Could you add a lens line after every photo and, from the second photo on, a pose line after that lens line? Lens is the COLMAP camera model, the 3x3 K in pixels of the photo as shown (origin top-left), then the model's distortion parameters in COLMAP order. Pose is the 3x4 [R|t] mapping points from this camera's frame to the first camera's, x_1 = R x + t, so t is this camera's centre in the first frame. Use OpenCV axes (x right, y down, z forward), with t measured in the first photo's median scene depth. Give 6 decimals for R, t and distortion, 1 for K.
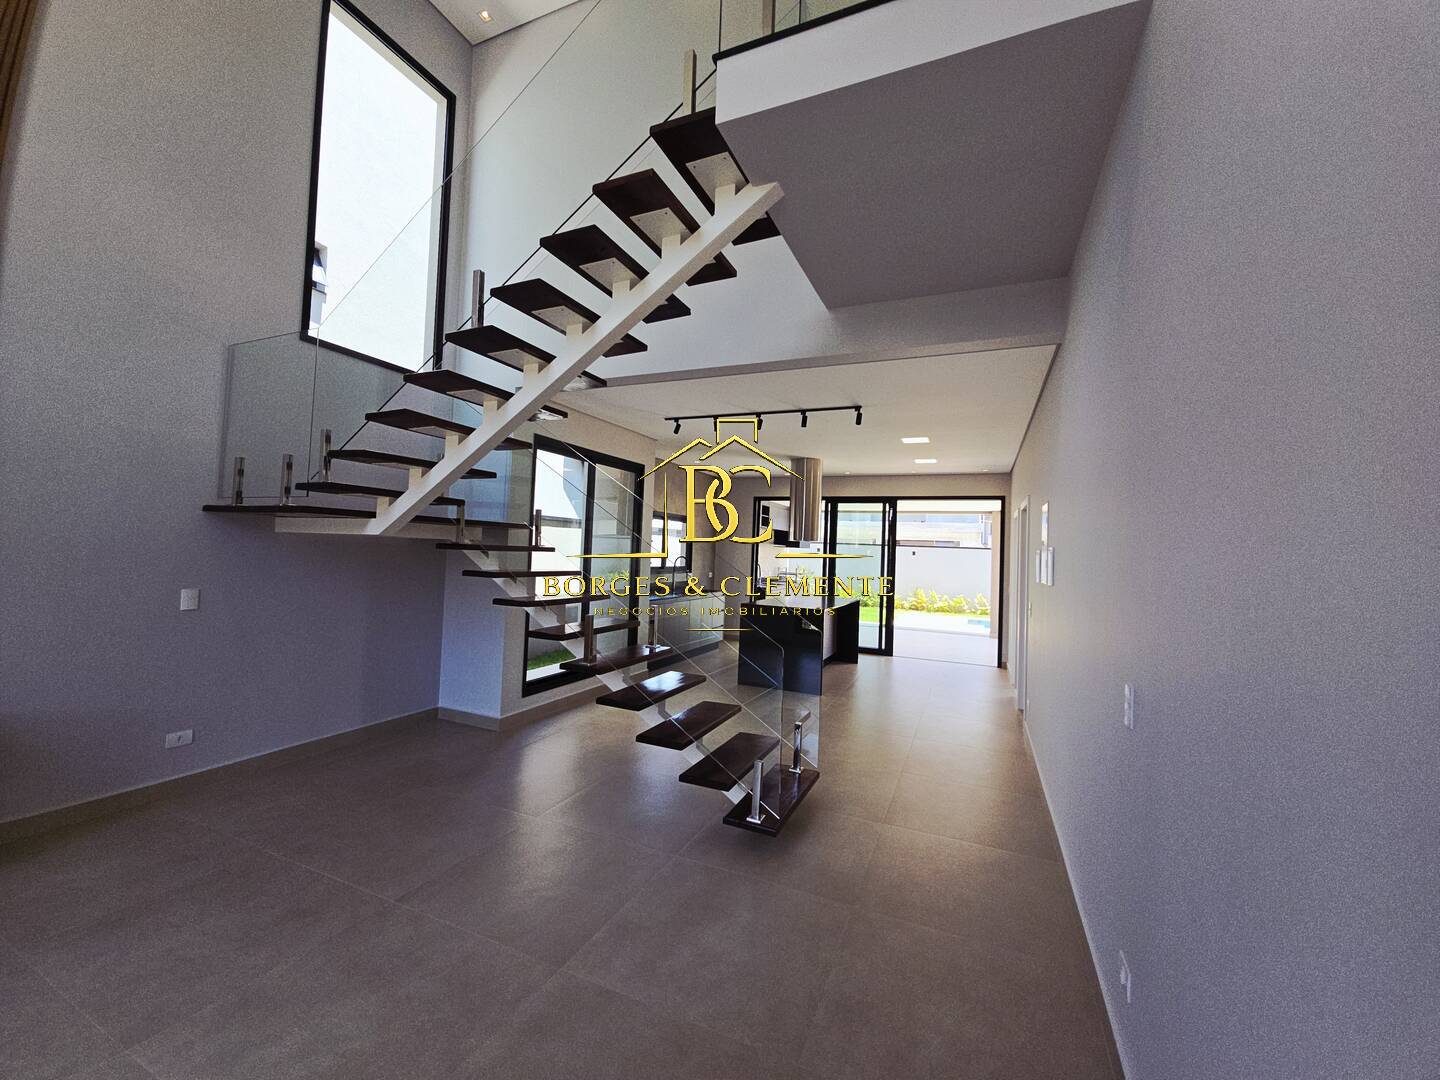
lens RADIAL K [[582.7, 0, 722.4], [0, 582.7, 534.1], [0, 0, 1]] dist [0.000277, -0.000047]
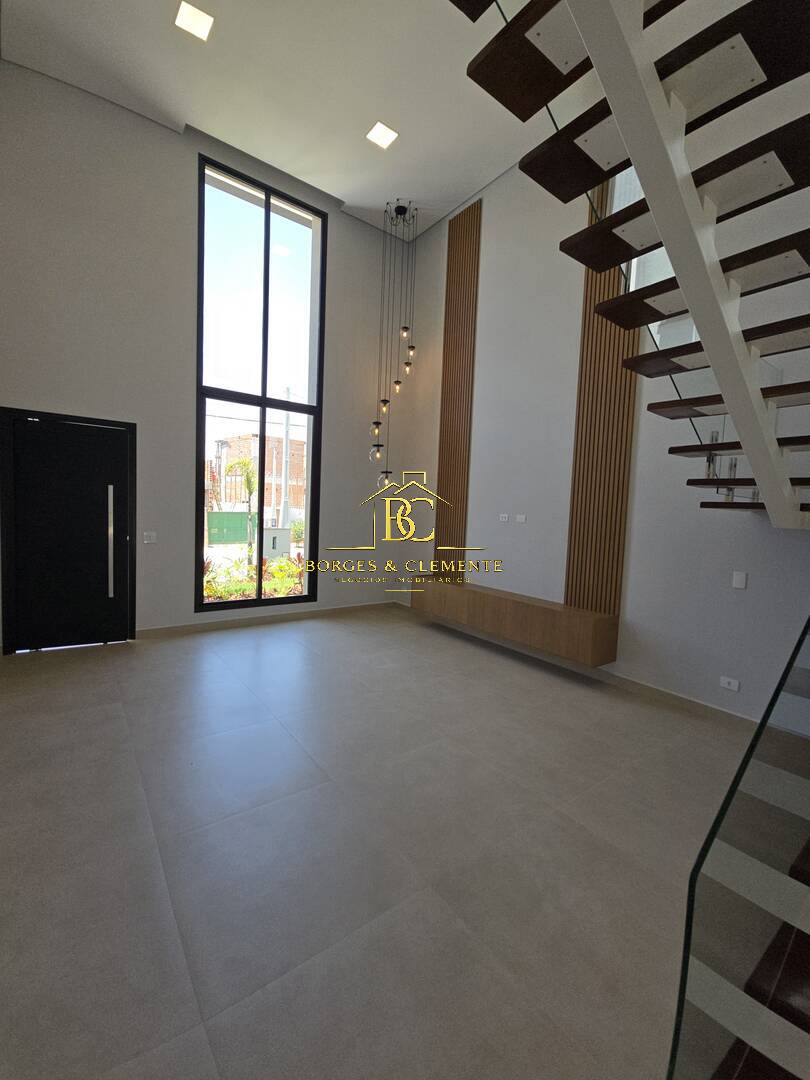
lens RADIAL K [[447.8, 0, 405.0], [0, 447.8, 540.0], [0, 0, 1]] dist [-0.000781, -0.000128]
pose [[-0.503217, 0.001675, -0.864158, 0.284871], [-0.030879, 0.999325, 0.019919, 0.023430], [0.863608, 0.036708, -0.502826, 0.764420]]
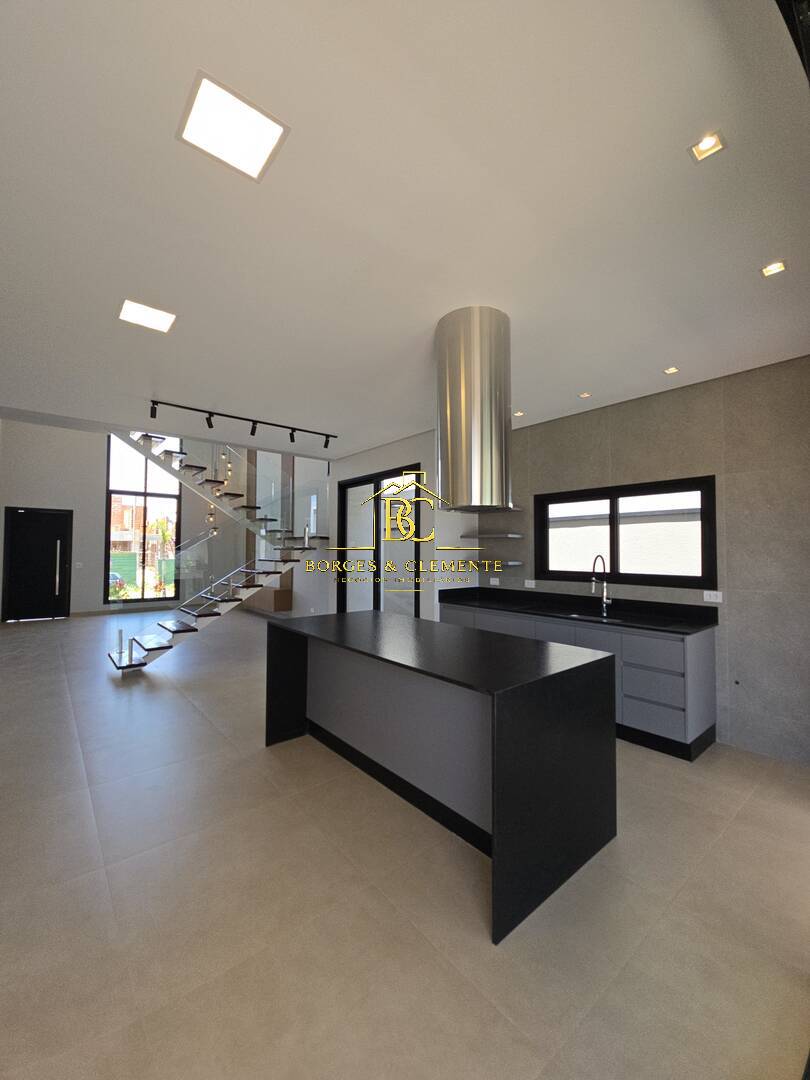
lens RADIAL K [[437.0, 0, 407.2], [0, 437.0, 540.1], [0, 0, 1]] dist [0.000277, -0.000047]
pose [[-0.445527, -0.064596, -0.892935, 0.965721], [0.009008, 0.997020, -0.076621, 0.129762], [0.895223, -0.042180, -0.443618, 2.319550]]
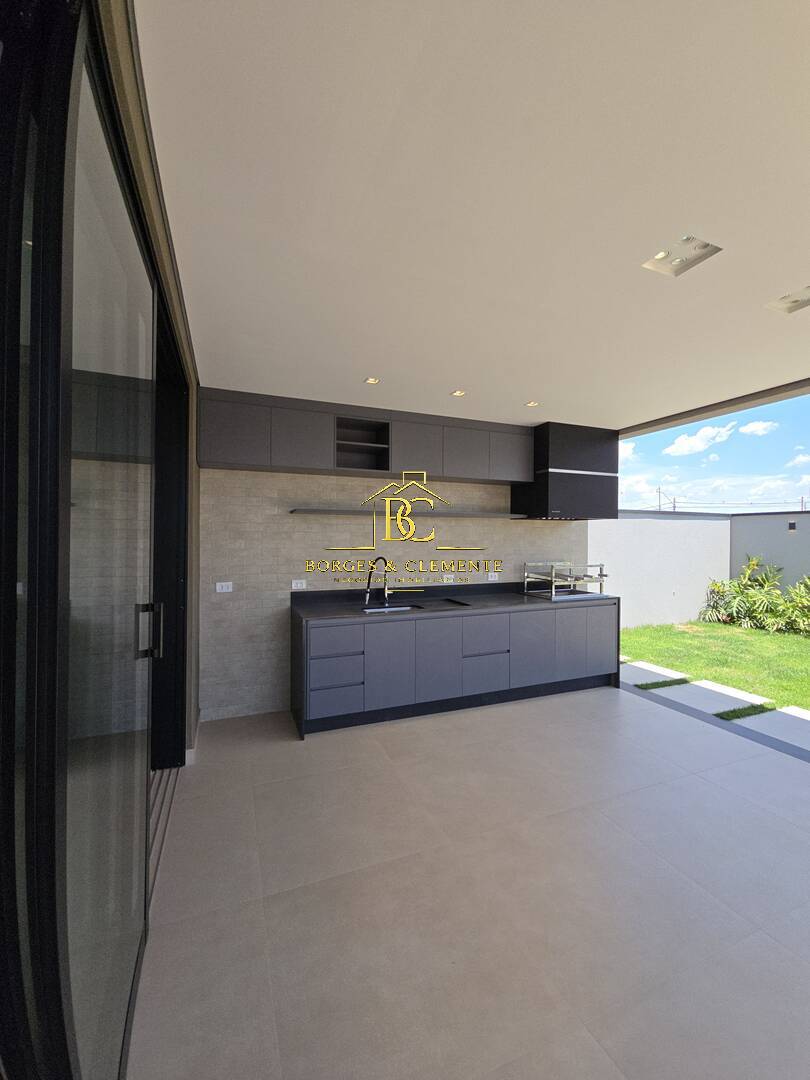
lens RADIAL K [[437.1, 0, 405.0], [0, 437.1, 539.9], [0, 0, 1]] dist [-0.000571, -0.000318]
pose [[0.713634, -0.039232, -0.699420, 0.575144], [0.047234, 0.998853, -0.007833, 0.078272], [0.698925, -0.027446, 0.714668, 1.471755]]
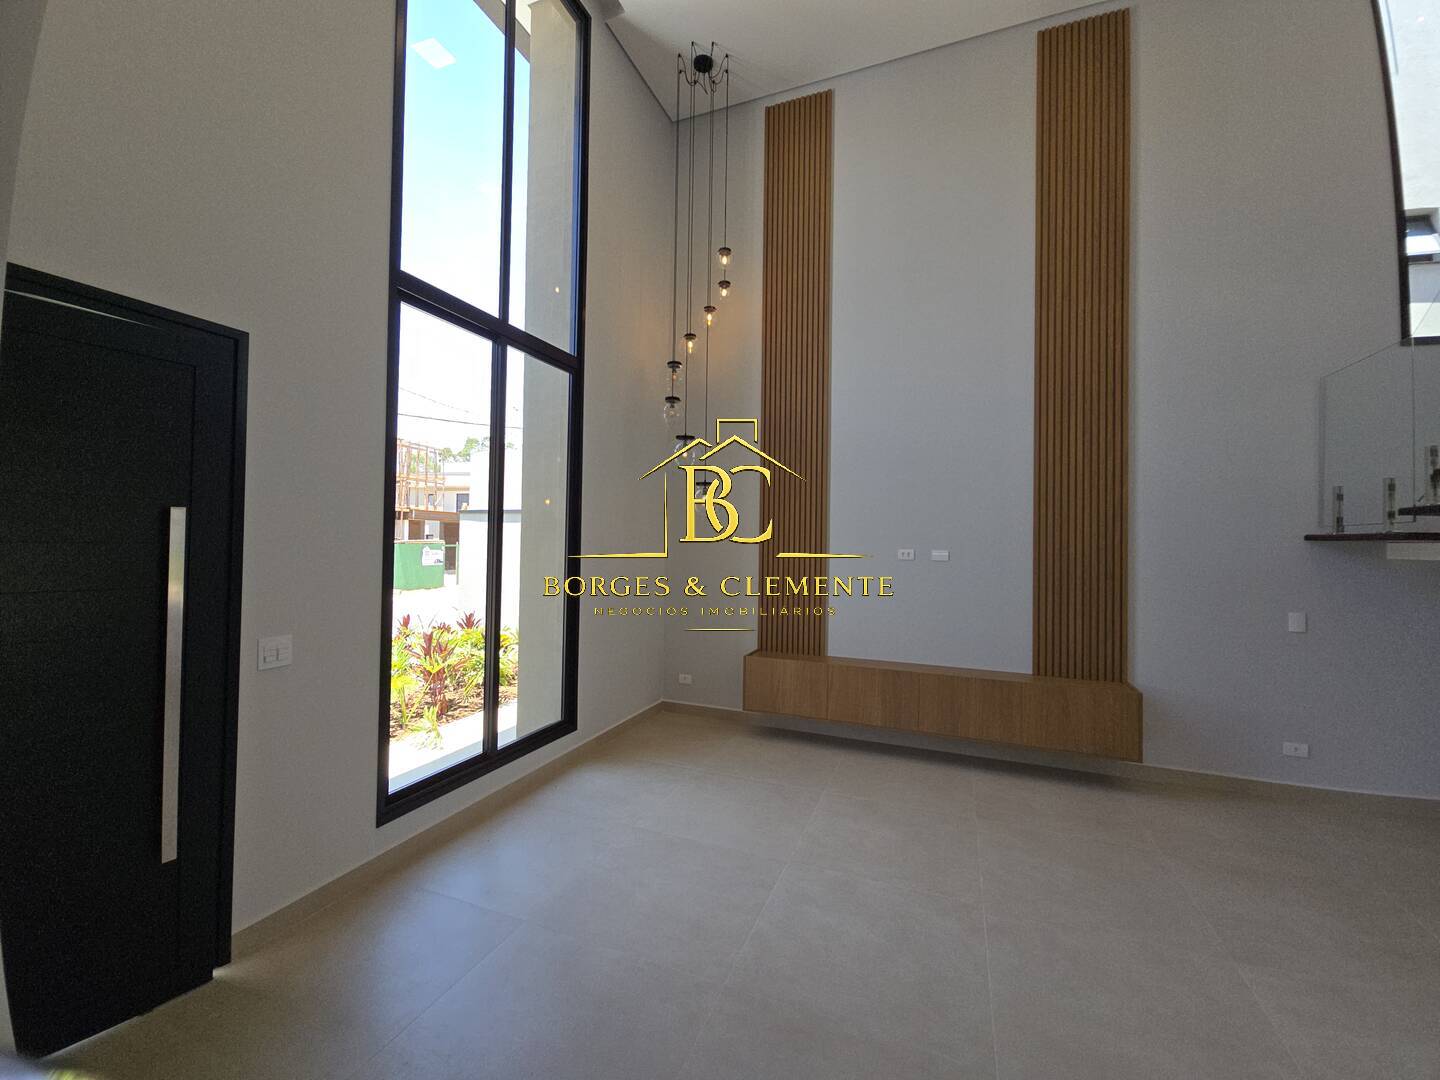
lens RADIAL K [[582.8, 0, 722.2], [0, 582.8, 534.4], [0, 0, 1]] dist [-0.000571, -0.000318]
pose [[0.010045, -0.047028, -0.998843, 0.148201], [0.020308, 0.998697, -0.046817, -0.020316], [0.999743, -0.019815, 0.010987, -0.070956]]
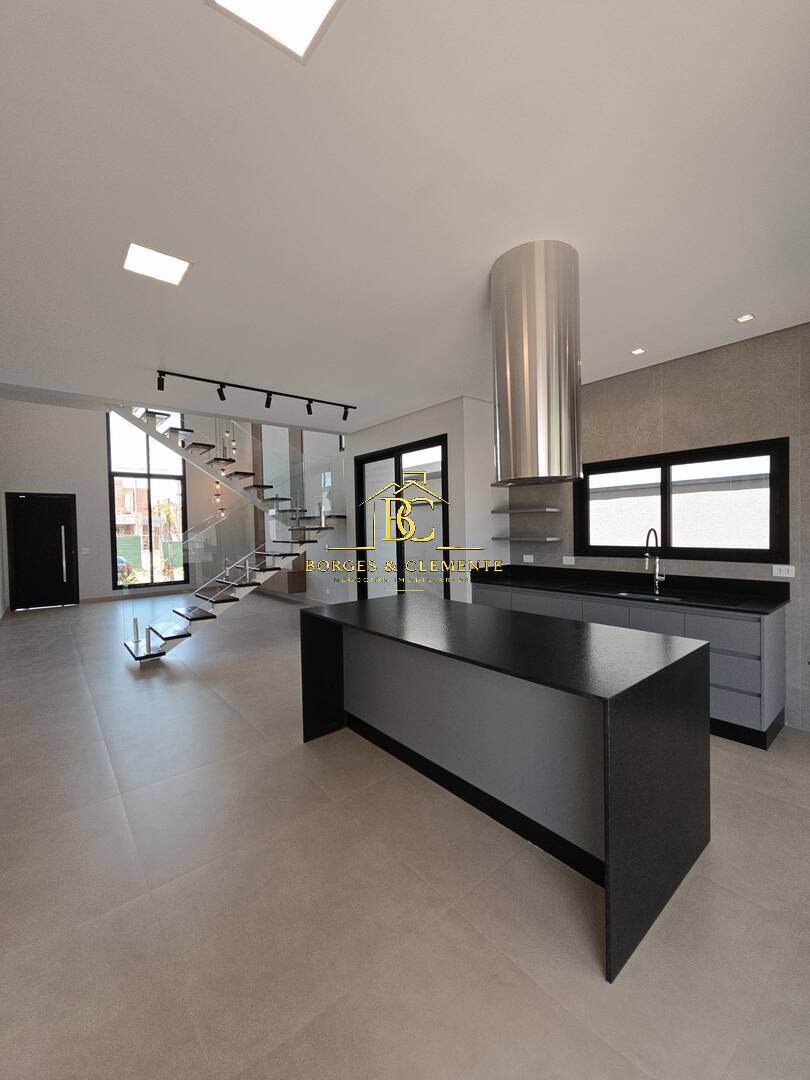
lens RADIAL K [[437.1, 0, 405.0], [0, 437.1, 539.9], [0, 0, 1]] dist [-0.000571, -0.000318]
pose [[-0.451213, -0.005162, -0.892401, 0.926955], [0.033452, 0.999183, -0.022693, 0.117476], [0.891789, -0.040092, -0.450671, 2.205718]]
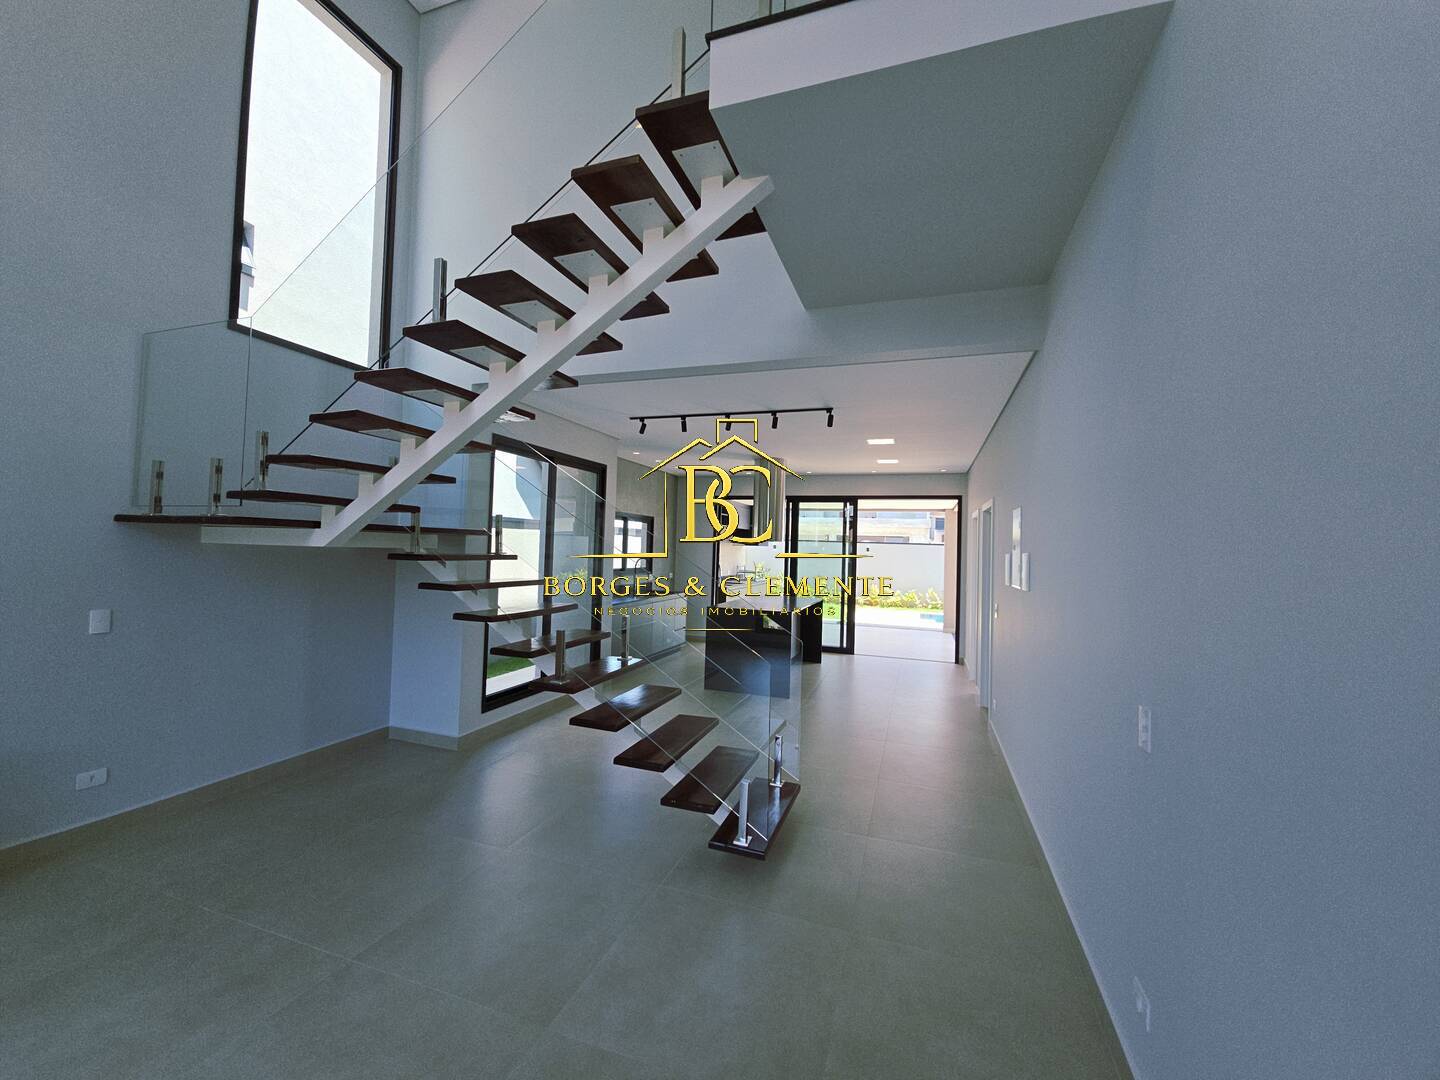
lens RADIAL K [[582.8, 0, 722.2], [0, 582.8, 534.4], [0, 0, 1]] dist [-0.000571, -0.000318]
pose [[0.996608, -0.005868, 0.082083, -0.041022], [0.005127, 0.999944, 0.009233, -0.020841], [-0.082132, -0.008781, 0.996583, 0.039606]]
